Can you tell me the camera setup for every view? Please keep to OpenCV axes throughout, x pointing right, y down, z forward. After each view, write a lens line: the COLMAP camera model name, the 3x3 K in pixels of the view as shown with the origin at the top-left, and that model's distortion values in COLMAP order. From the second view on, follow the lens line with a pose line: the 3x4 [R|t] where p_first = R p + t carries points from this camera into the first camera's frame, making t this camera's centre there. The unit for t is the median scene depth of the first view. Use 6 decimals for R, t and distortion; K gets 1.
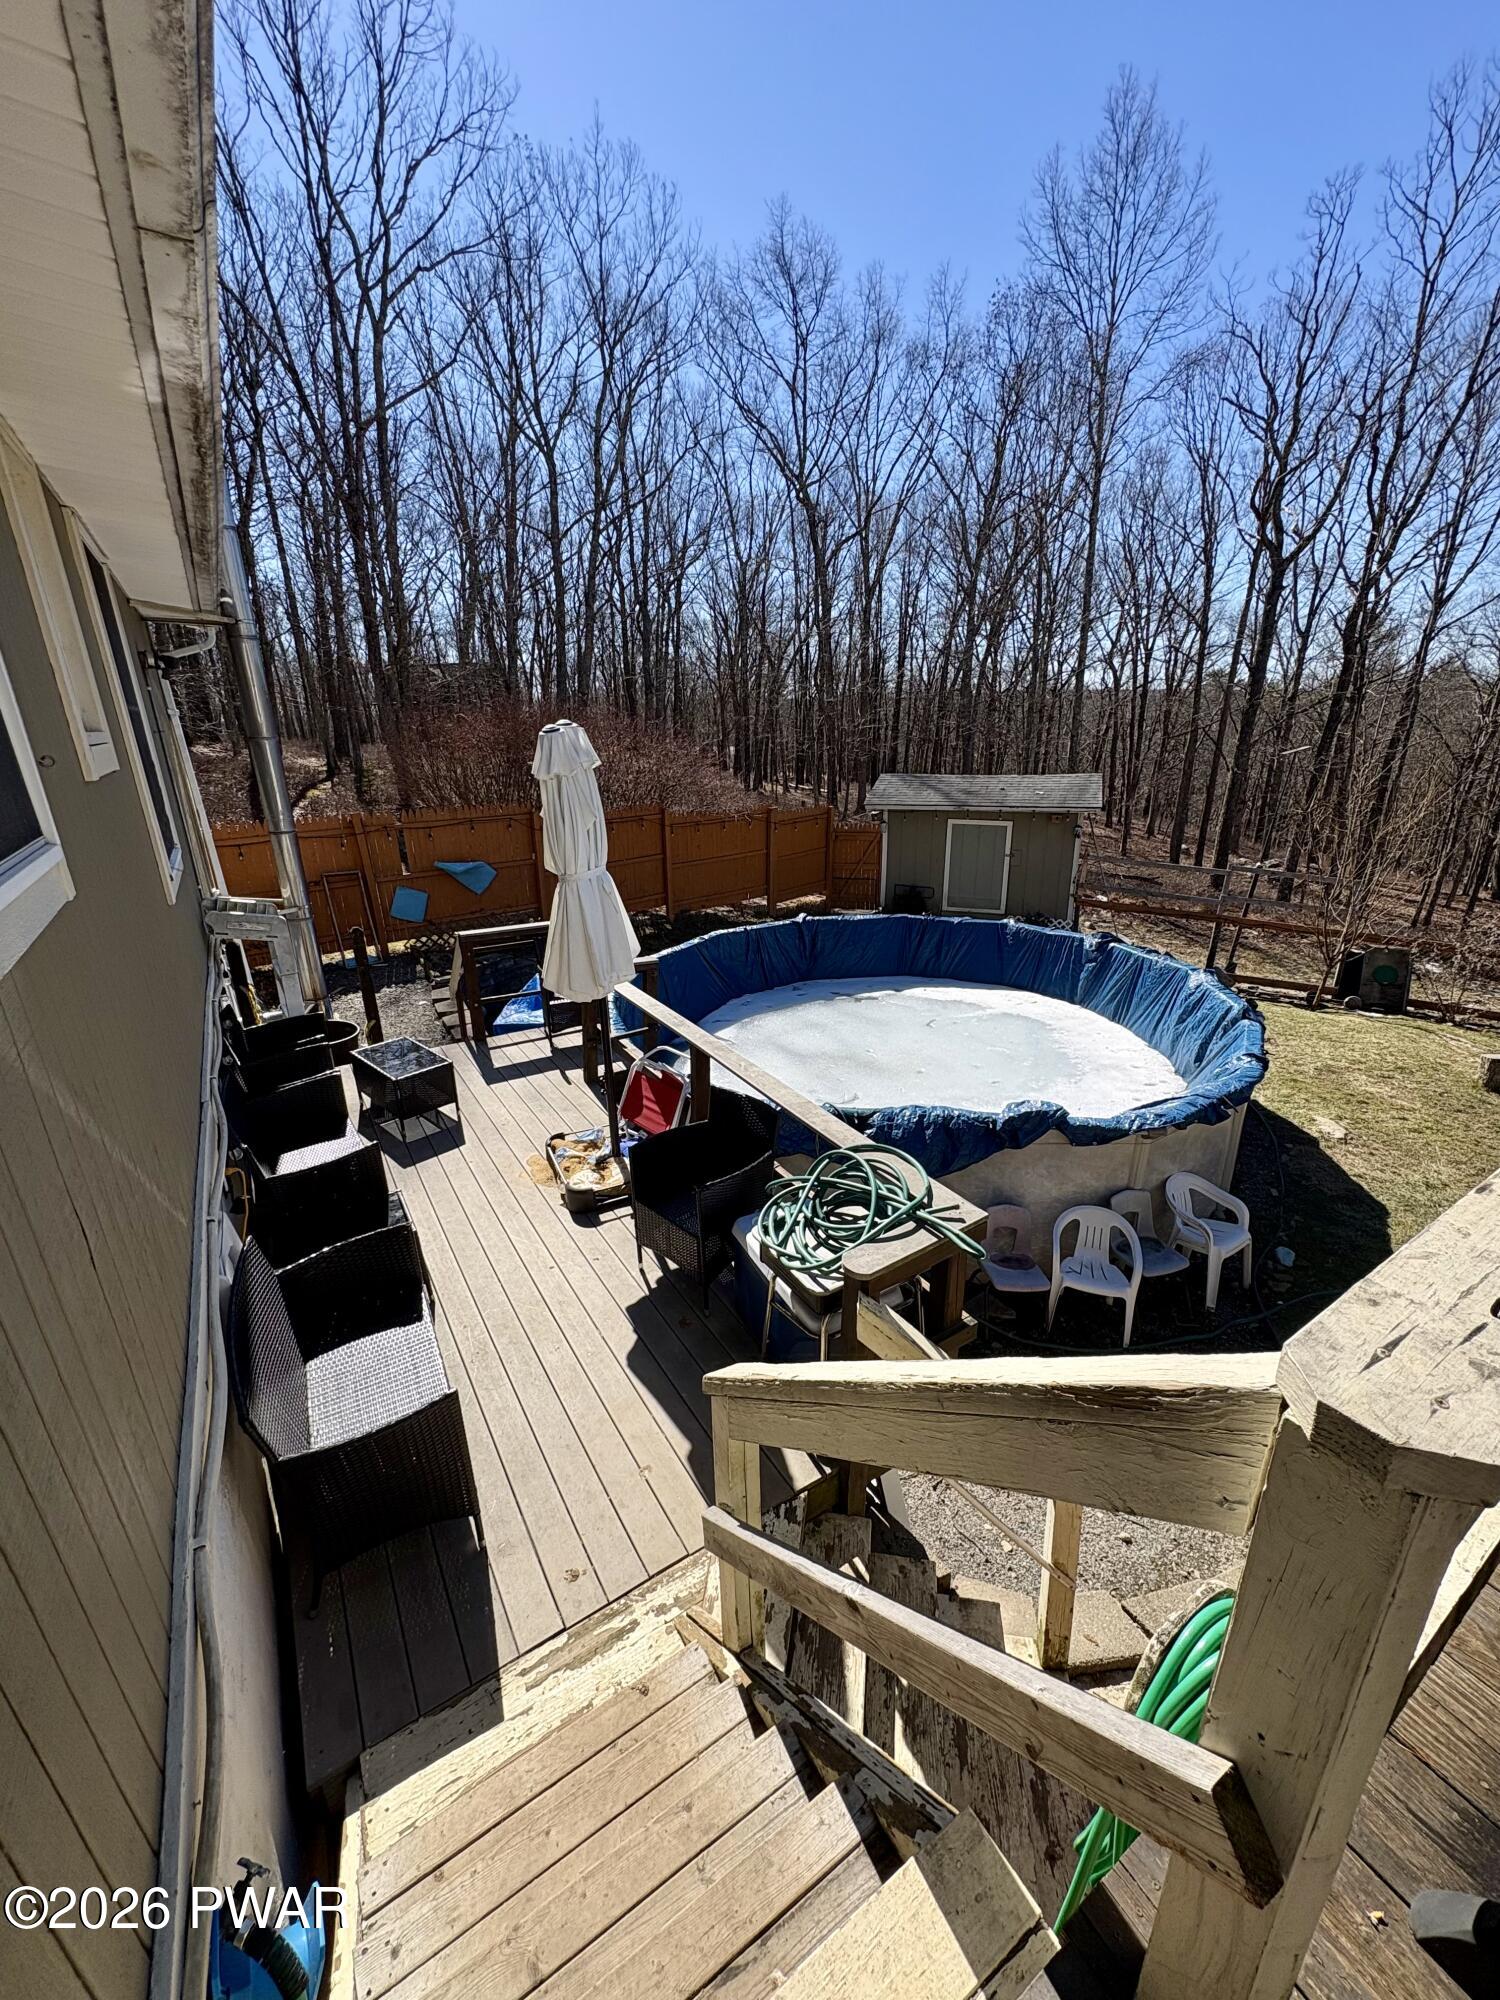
lens RADIAL K [[795.1, 0, 749.0], [0, 795.1, 993.4], [0, 0, 1]] dist [-0.001491, 0.000221]
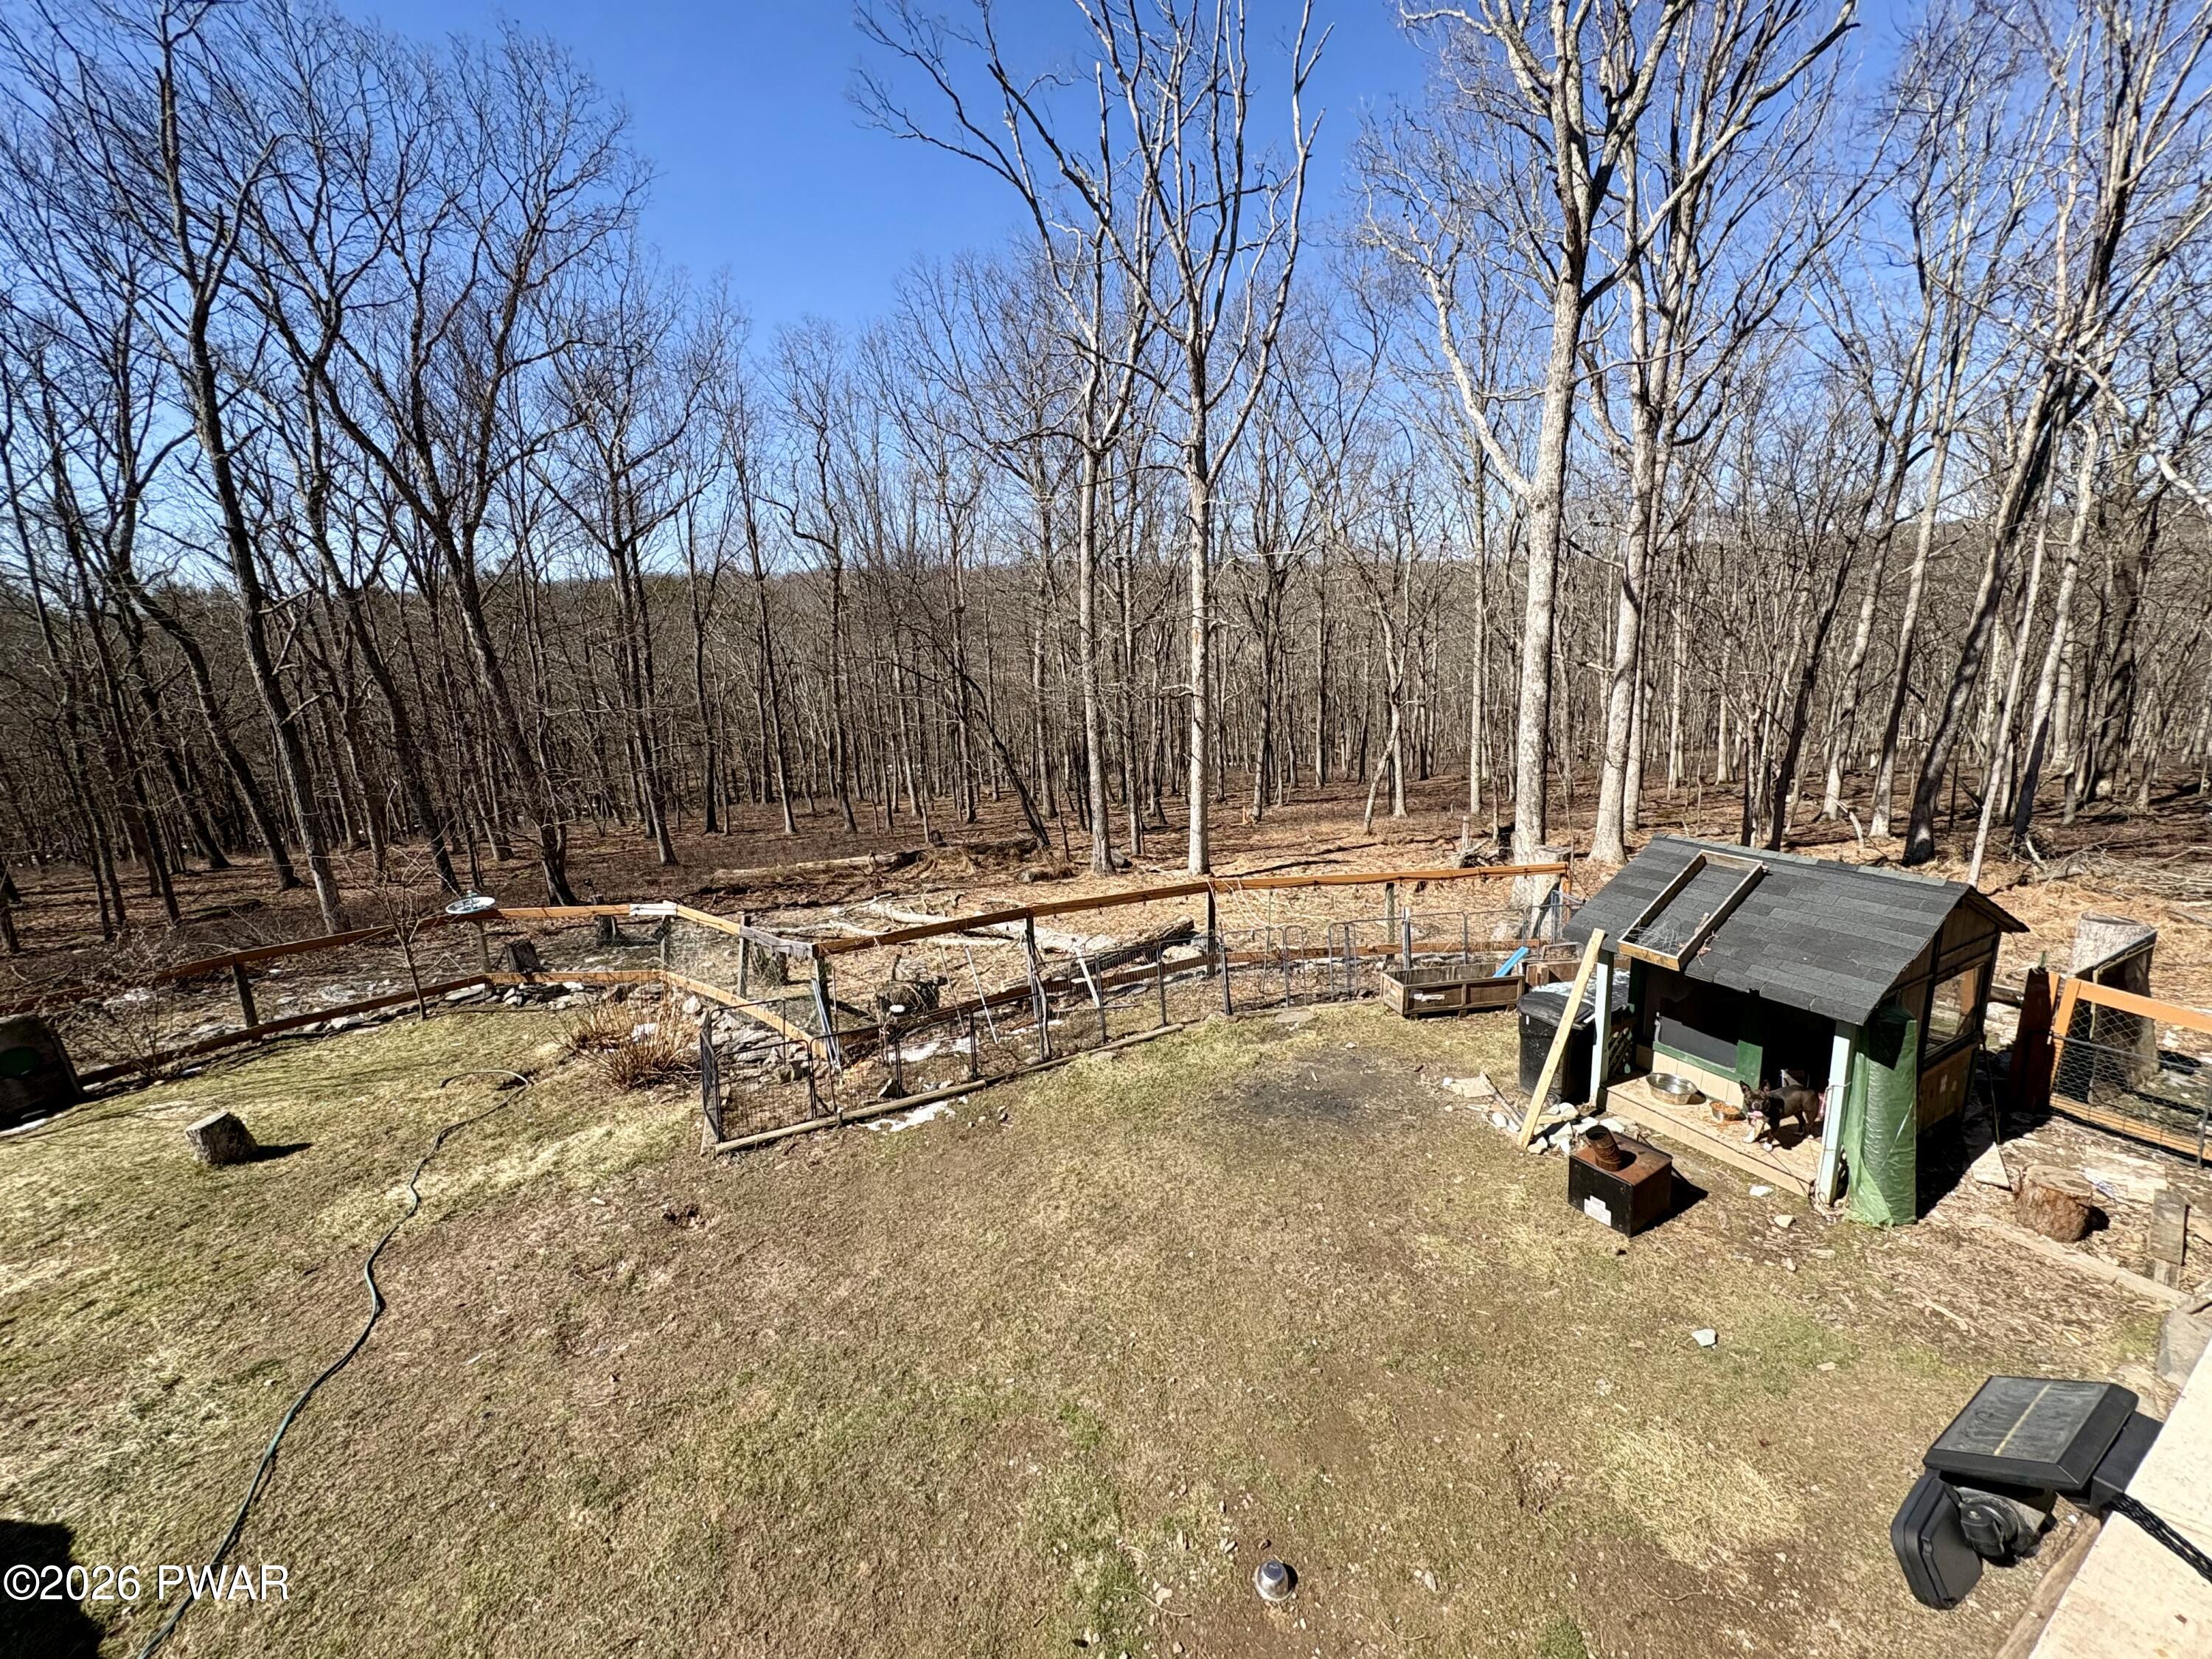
lens RADIAL K [[879.4, 0, 1106.0], [0, 879.4, 825.5], [0, 0, 1]] dist [-0.001491, 0.000221]
pose [[0.015131, -0.216631, 0.976136, 0.148829], [0.354600, 0.913957, 0.197335, -0.025338], [-0.934896, 0.343152, 0.090647, 0.031903]]
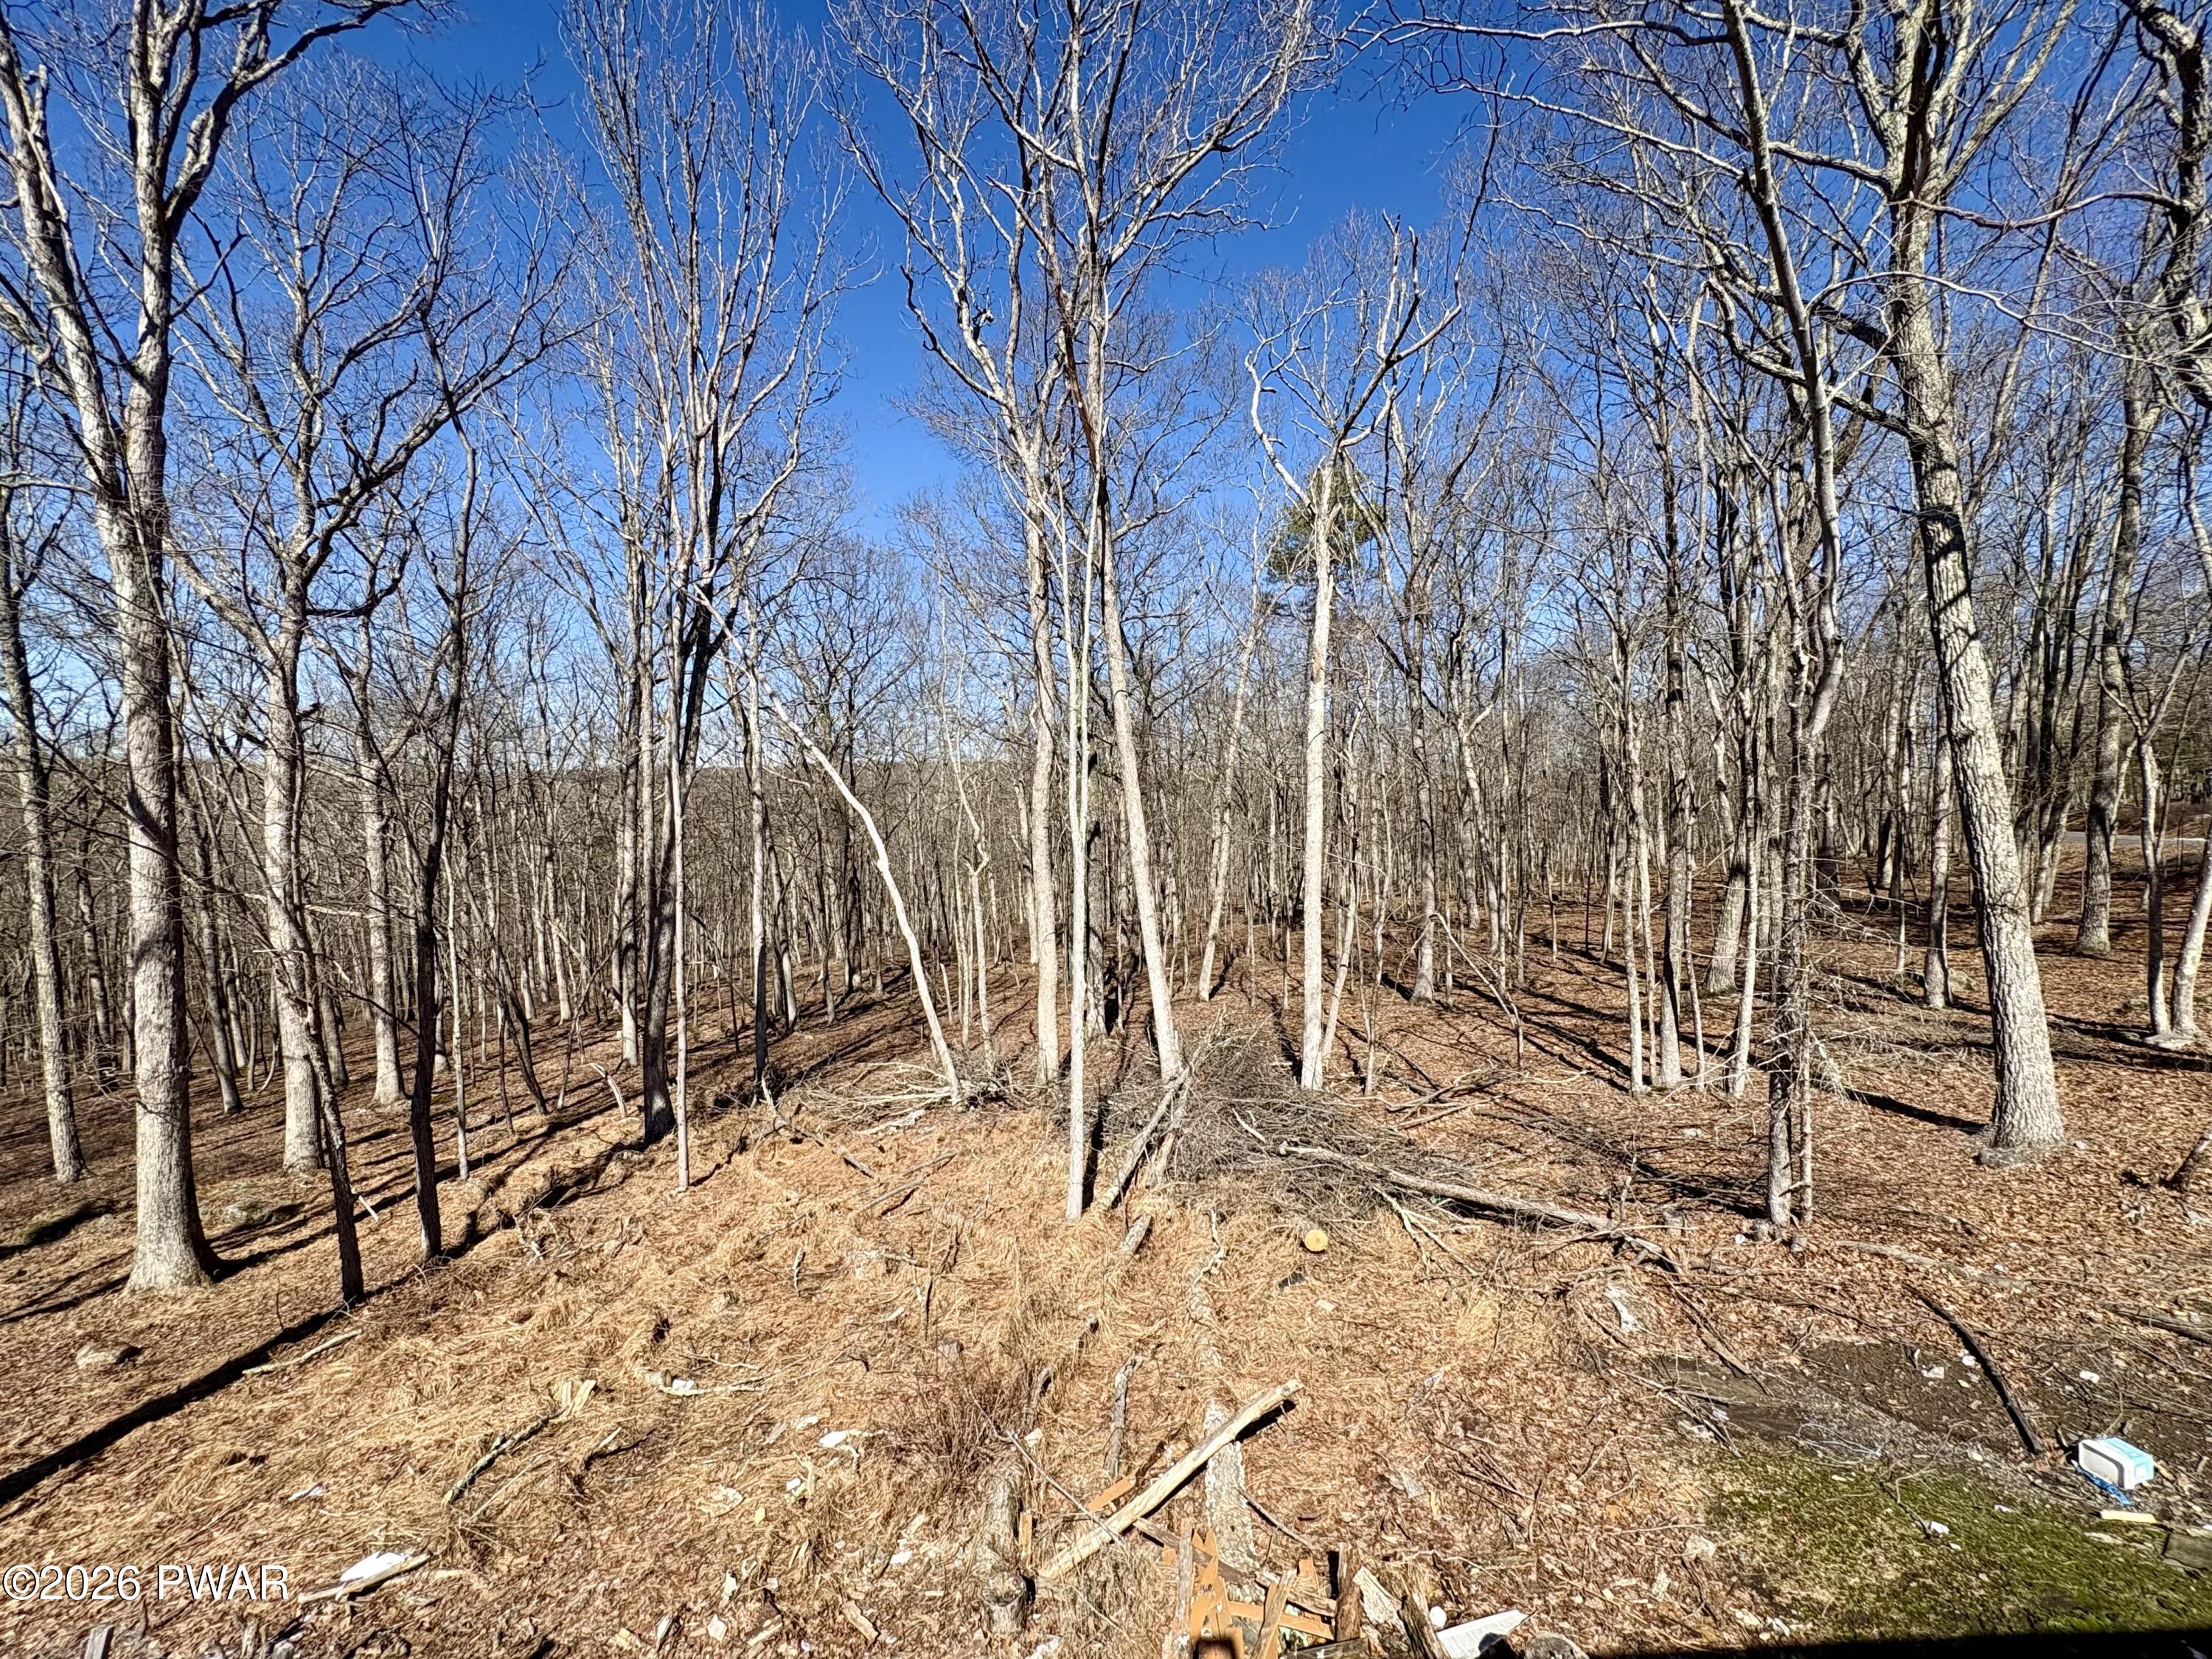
lens RADIAL K [[879.4, 0, 1099.2], [0, 879.4, 829.7], [0, 0, 1]] dist [-0.001491, 0.000221]
pose [[-0.875390, 0.010554, 0.483303, 0.504473], [0.174007, 0.939628, 0.294655, 0.172345], [-0.451015, 0.342036, -0.824377, -0.577547]]
